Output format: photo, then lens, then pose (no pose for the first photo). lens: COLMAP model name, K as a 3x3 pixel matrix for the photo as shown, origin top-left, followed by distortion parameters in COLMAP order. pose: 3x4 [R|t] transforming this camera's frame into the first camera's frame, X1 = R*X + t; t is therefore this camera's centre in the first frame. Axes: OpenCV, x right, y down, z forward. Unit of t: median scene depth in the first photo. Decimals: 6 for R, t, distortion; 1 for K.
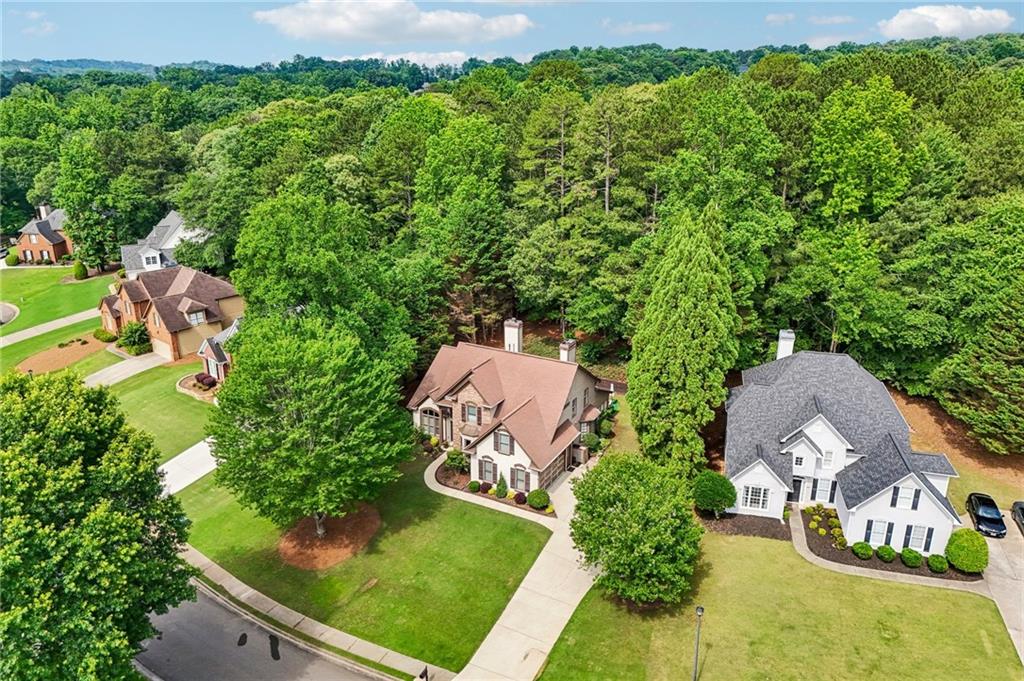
lens RADIAL K [[752.6, 0, 512.0], [0, 752.6, 340.5], [0, 0, 1]] dist [0.083475, -0.080301]
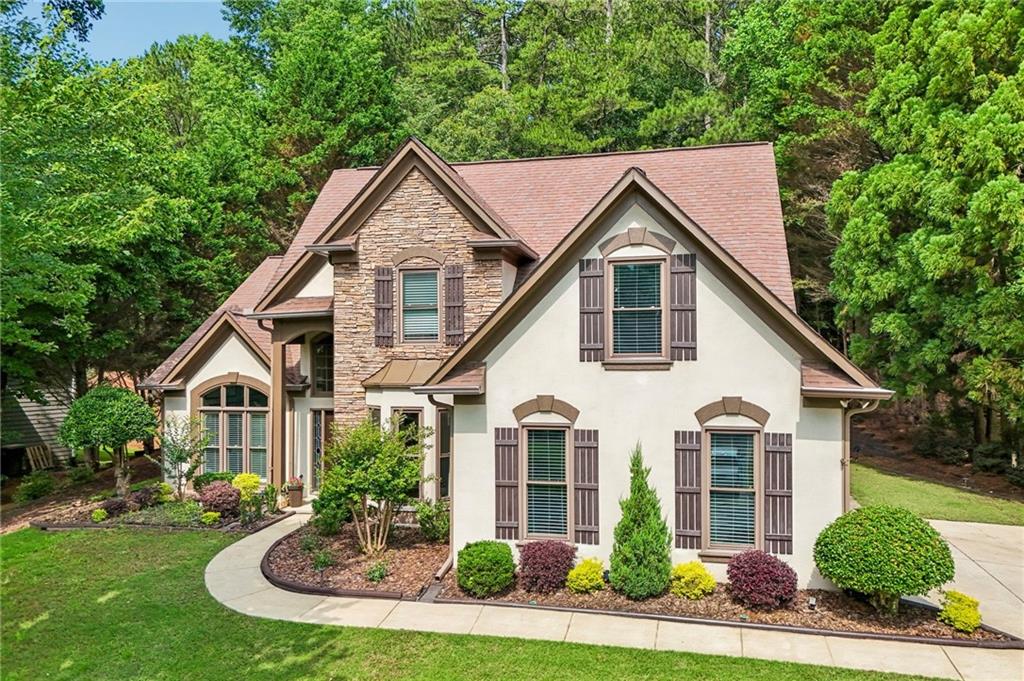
lens RADIAL K [[762.2, 0, 510.7], [0, 762.2, 360.6], [0, 0, 1]] dist [0.049087, -0.031483]
pose [[0.963059, -0.004232, 0.269256, -0.095648], [0.092582, 0.944131, -0.316301, 0.204653], [-0.252874, 0.329545, 0.909645, 0.797235]]
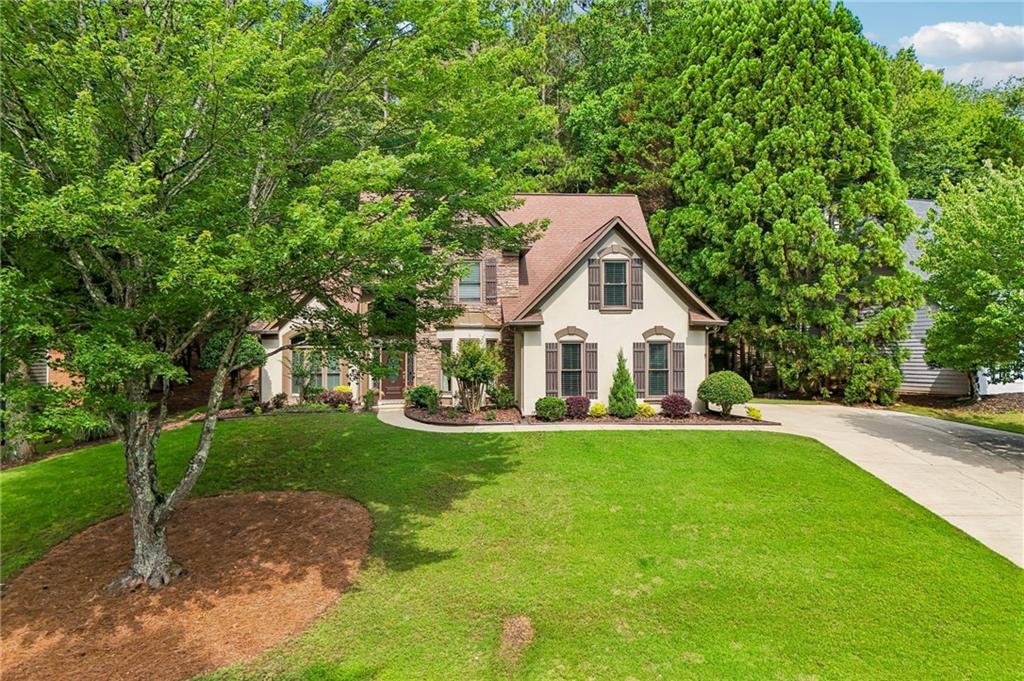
lens RADIAL K [[752.6, 0, 512.0], [0, 752.6, 340.5], [0, 0, 1]] dist [0.083475, -0.080301]
pose [[0.824504, 0.004766, 0.565836, -0.285765], [0.190558, 0.939218, -0.285581, 0.265948], [-0.532805, 0.343287, 0.773481, 0.691688]]
